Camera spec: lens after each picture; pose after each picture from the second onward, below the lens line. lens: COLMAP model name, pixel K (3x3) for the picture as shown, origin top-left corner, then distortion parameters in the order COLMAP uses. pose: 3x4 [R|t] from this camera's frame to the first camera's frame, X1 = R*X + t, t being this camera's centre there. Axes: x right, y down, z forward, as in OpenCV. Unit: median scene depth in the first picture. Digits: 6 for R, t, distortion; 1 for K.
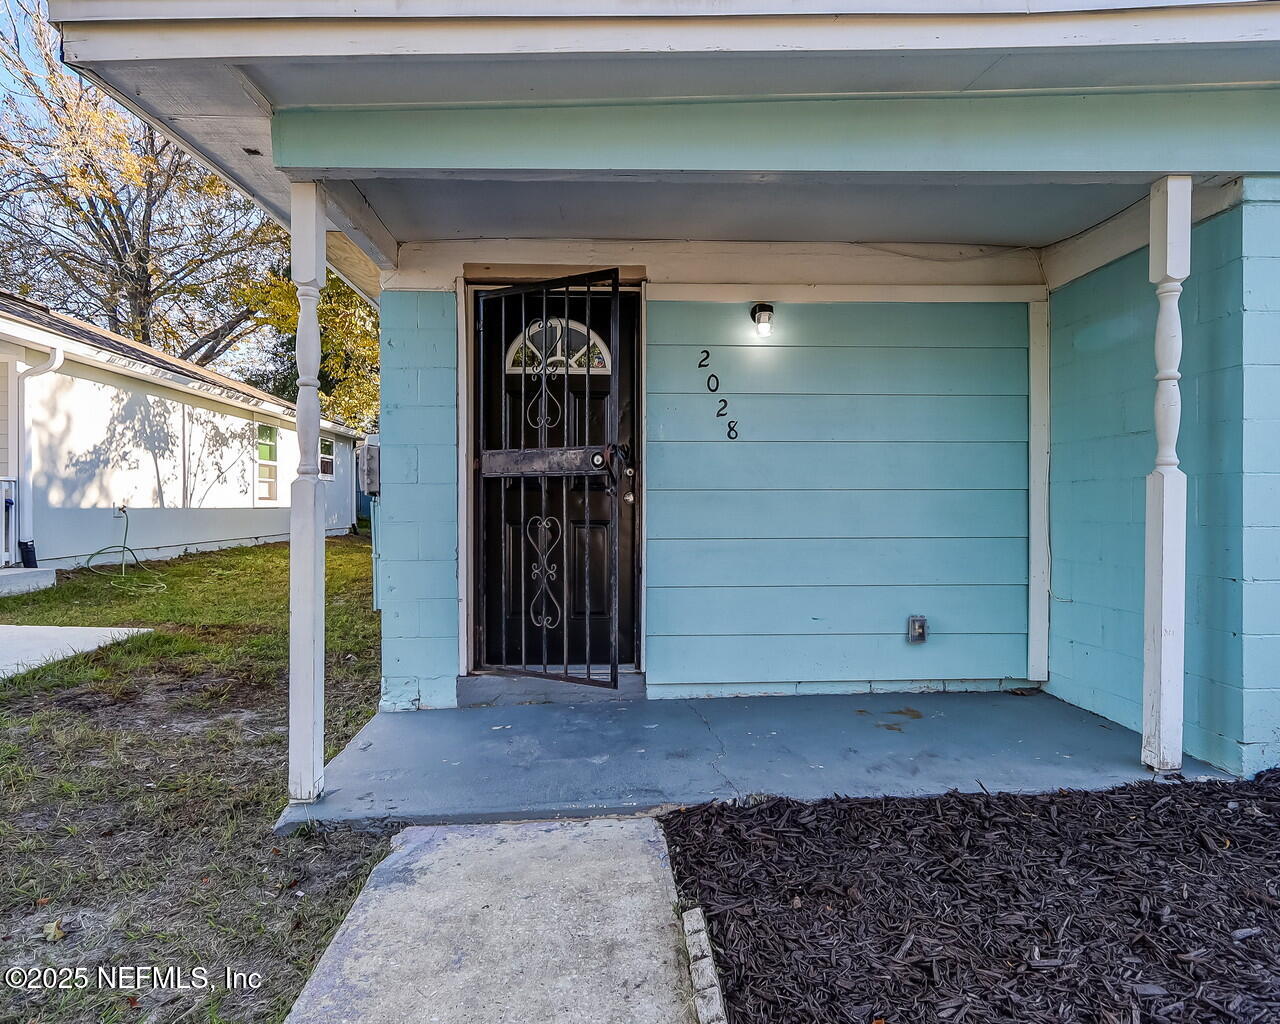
lens RADIAL K [[710.5, 0, 630.6], [0, 710.5, 501.9], [0, 0, 1]] dist [0.000460, 0.001530]
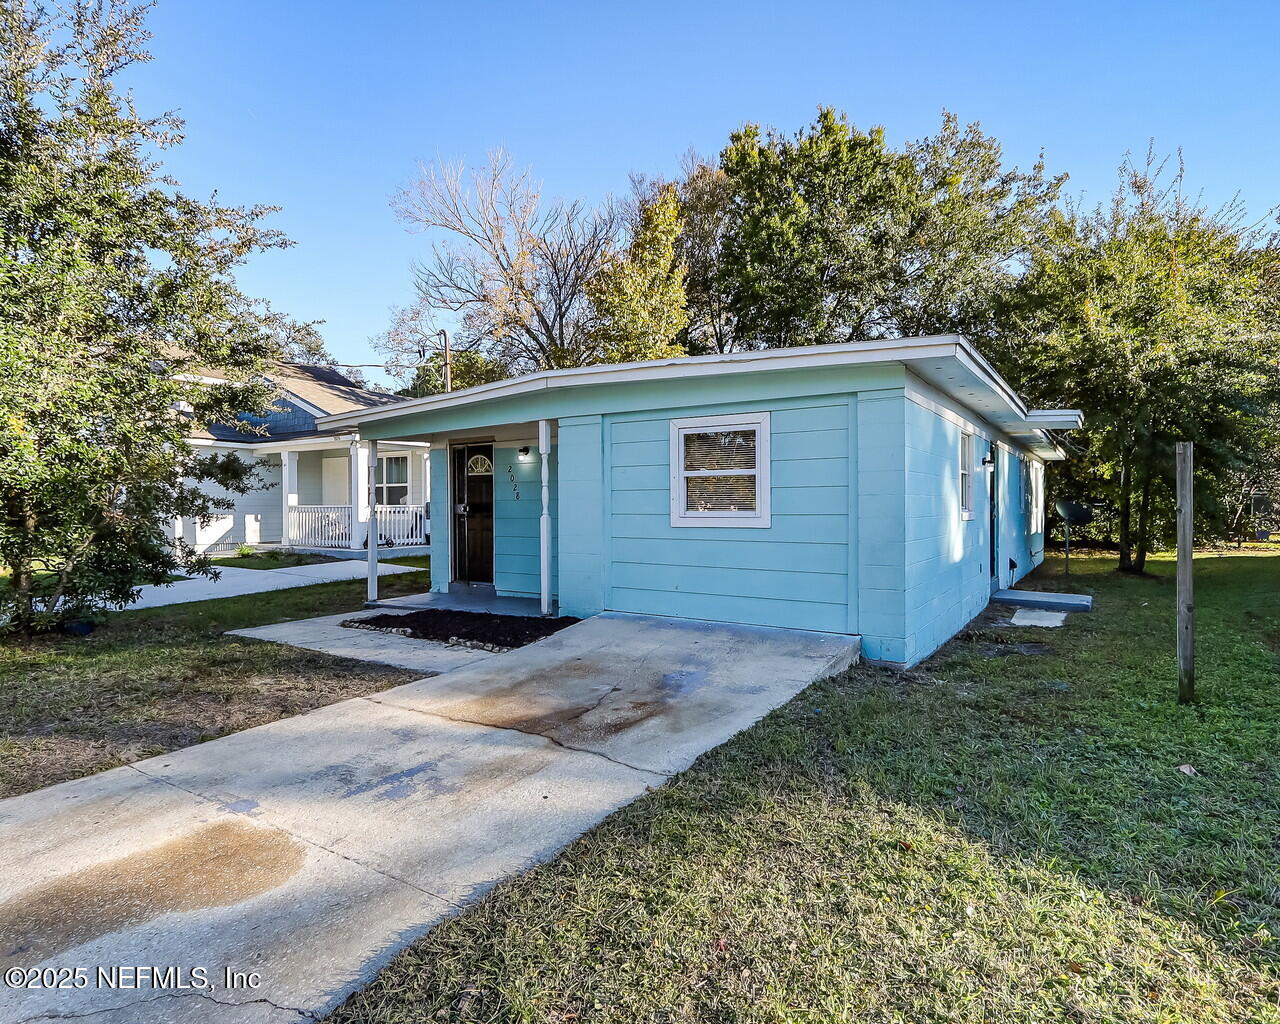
lens RADIAL K [[710.5, 0, 630.6], [0, 710.5, 501.9], [0, 0, 1]] dist [0.000460, 0.001530]
pose [[0.802511, -0.007460, -0.596591, 2.092214], [0.004473, 0.999969, -0.006487, -0.060514], [0.596621, 0.002537, 0.802519, -0.889181]]
